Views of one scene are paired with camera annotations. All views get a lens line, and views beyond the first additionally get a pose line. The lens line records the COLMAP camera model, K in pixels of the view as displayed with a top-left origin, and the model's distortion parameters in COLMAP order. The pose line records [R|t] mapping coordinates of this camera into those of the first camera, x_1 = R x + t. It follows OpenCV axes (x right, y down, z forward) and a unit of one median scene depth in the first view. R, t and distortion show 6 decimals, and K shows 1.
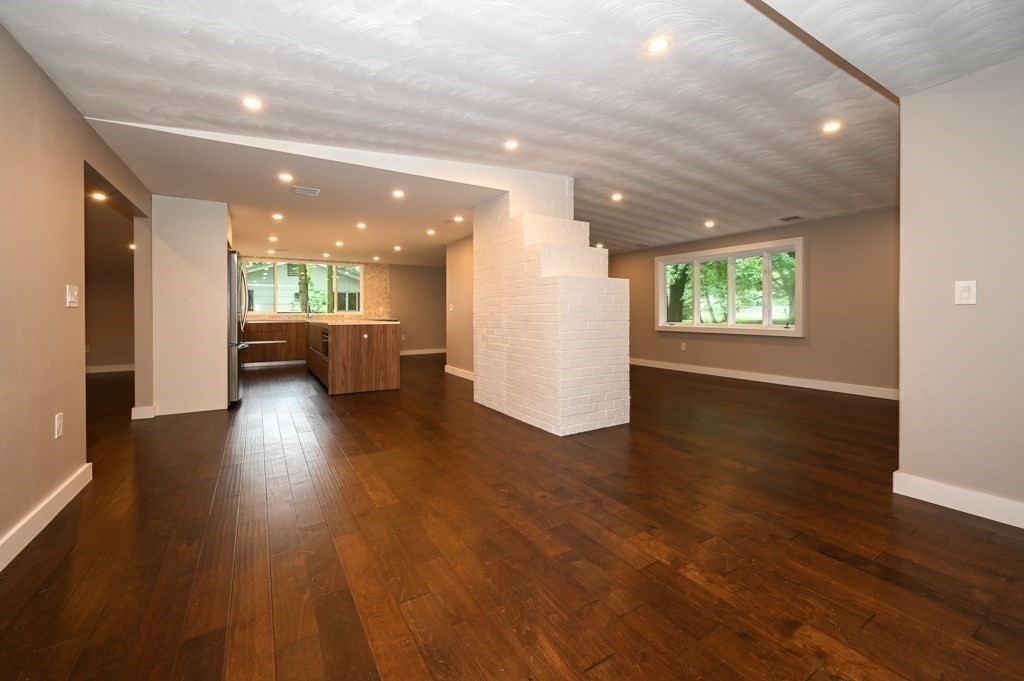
lens RADIAL K [[408.2, 0, 510.7], [0, 408.2, 338.6], [0, 0, 1]] dist [0.000277, 0.000121]
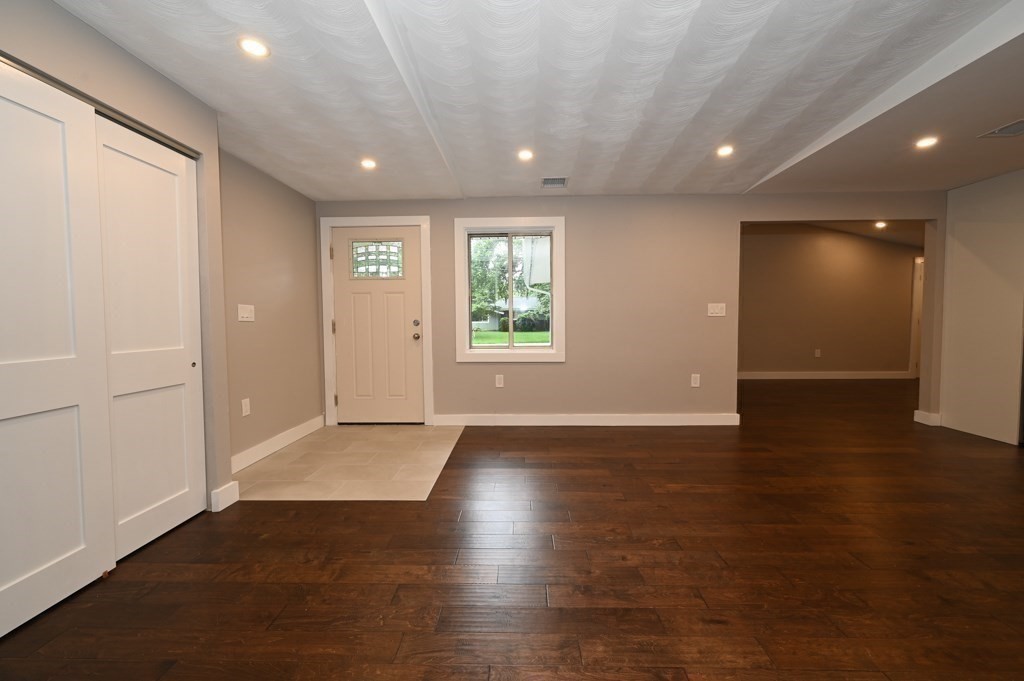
lens RADIAL K [[408.2, 0, 510.7], [0, 408.2, 338.6], [0, 0, 1]] dist [0.000277, 0.000121]
pose [[-0.540855, 0.049501, -0.839658, 0.806131], [-0.045125, 0.995121, 0.087733, -0.088260], [0.839904, 0.085340, -0.535983, 1.162740]]
